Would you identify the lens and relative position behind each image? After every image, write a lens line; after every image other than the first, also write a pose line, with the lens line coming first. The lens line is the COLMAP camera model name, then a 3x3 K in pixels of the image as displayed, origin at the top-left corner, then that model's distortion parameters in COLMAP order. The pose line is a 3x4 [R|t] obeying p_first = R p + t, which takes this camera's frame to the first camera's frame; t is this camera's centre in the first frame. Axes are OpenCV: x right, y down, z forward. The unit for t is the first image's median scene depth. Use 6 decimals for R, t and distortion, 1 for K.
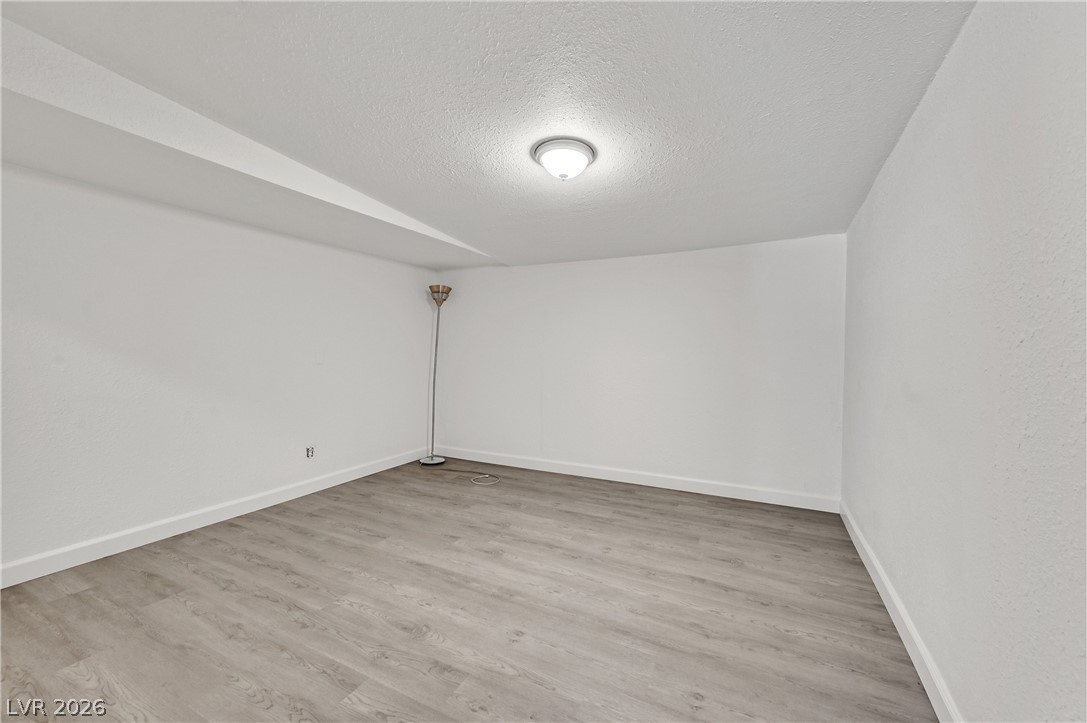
lens RADIAL K [[428.5, 0, 541.8], [0, 428.5, 354.6], [0, 0, 1]] dist [0.000572, 0.000086]
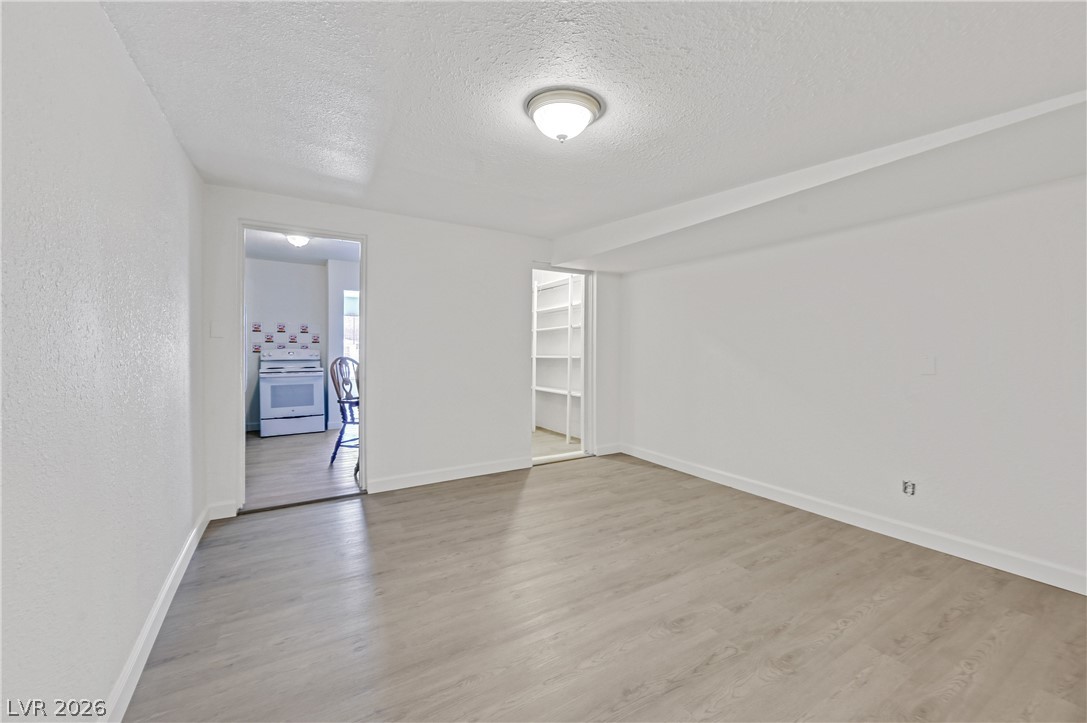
lens RADIAL K [[428.5, 0, 541.8], [0, 428.5, 354.6], [0, 0, 1]] dist [0.000572, 0.000086]
pose [[-0.524775, -0.004246, -0.851230, 0.613432], [-0.016140, 0.999857, 0.004963, -0.004250], [0.851088, 0.016344, -0.524769, 1.128816]]
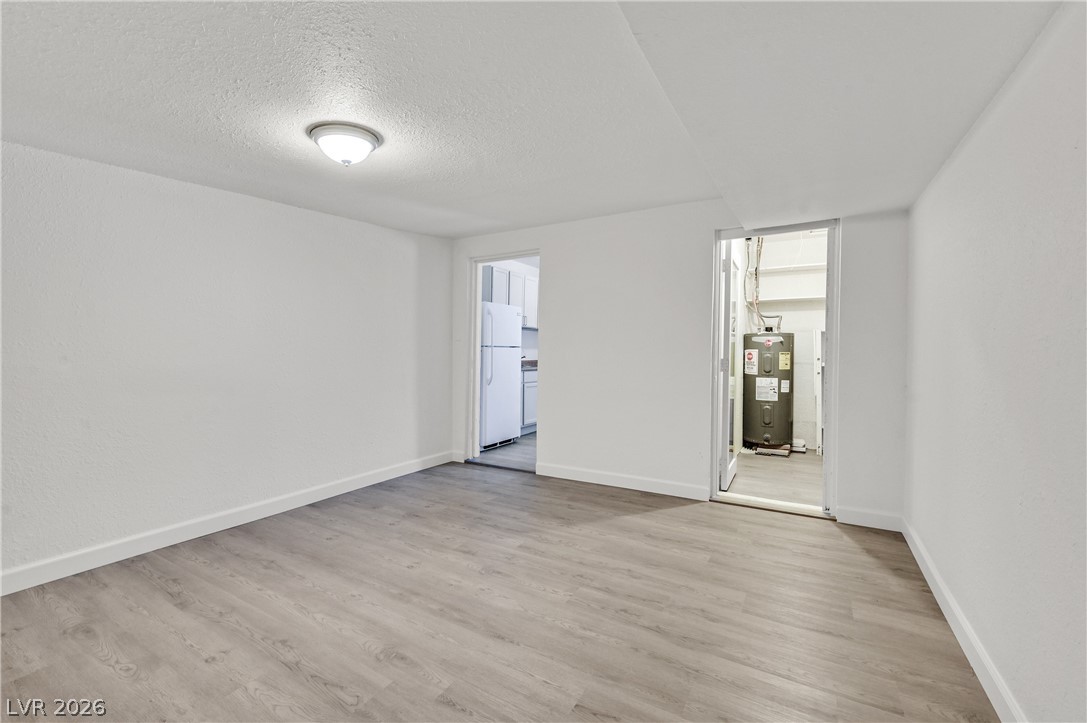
lens RADIAL K [[454.6, 0, 543.5], [0, 454.6, 361.5], [0, 0, 1]] dist [0.000214, 0.000202]
pose [[-0.997966, -0.014537, 0.062062, -0.362219], [-0.012524, 0.999387, 0.032703, -0.012686], [-0.062499, 0.031860, -0.997536, 1.589106]]
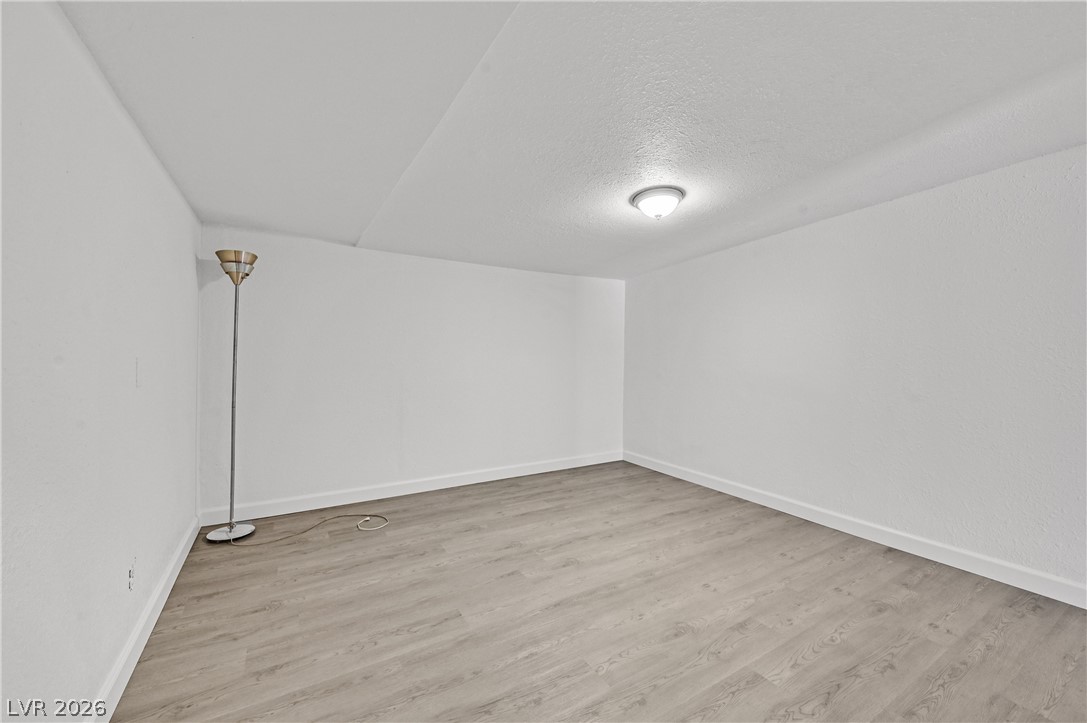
lens RADIAL K [[426.0, 0, 540.1], [0, 426.0, 353.5], [0, 0, 1]] dist [0.000022, -0.000126]
pose [[0.535154, 0.000621, 0.844754, -0.931607], [0.001082, 0.999998, -0.001421, -0.017178], [-0.844754, 0.001674, 0.535152, 0.508563]]
